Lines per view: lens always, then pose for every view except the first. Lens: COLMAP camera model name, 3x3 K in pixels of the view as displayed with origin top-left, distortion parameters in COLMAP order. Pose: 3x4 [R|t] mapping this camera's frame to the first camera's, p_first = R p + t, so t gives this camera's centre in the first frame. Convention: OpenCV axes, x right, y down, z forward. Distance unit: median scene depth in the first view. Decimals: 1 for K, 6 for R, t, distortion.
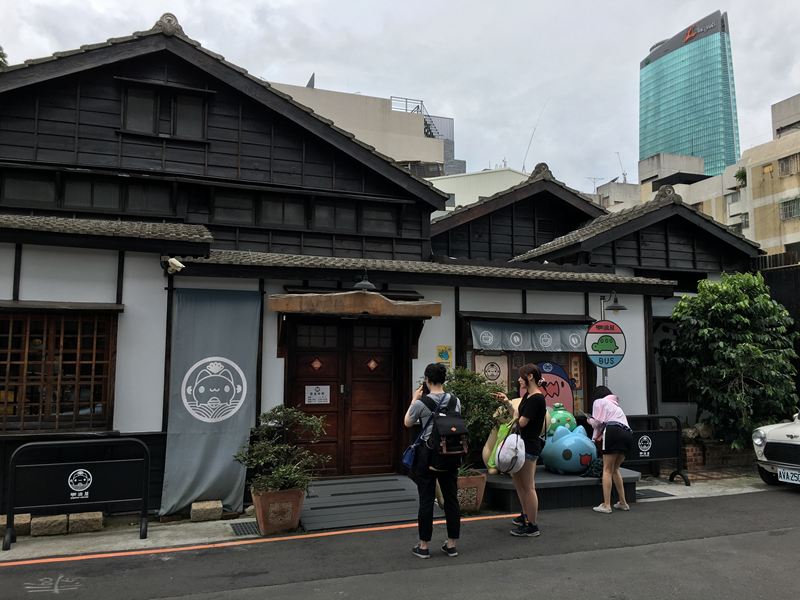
lens RADIAL K [[674.7, 0, 402.6], [0, 674.7, 300.2], [0, 0, 1]] dist [0.018960, 0.010597]
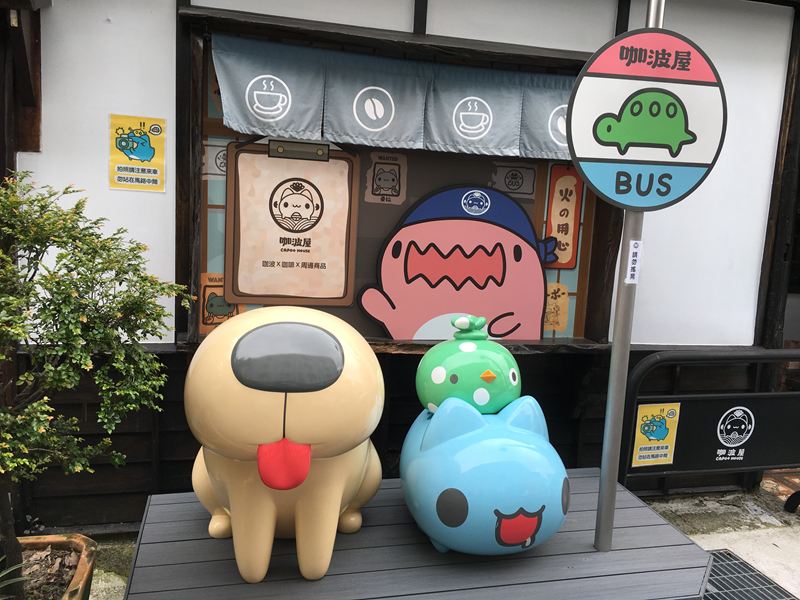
lens RADIAL K [[674.7, 0, 398.9], [0, 674.7, 298.1], [0, 0, 1]] dist [0.018960, 0.010597]
pose [[0.993050, 0.061647, -0.100252, 0.216024], [-0.036924, 0.972023, 0.231965, 0.069335], [0.111748, -0.226651, 0.967544, 0.659383]]
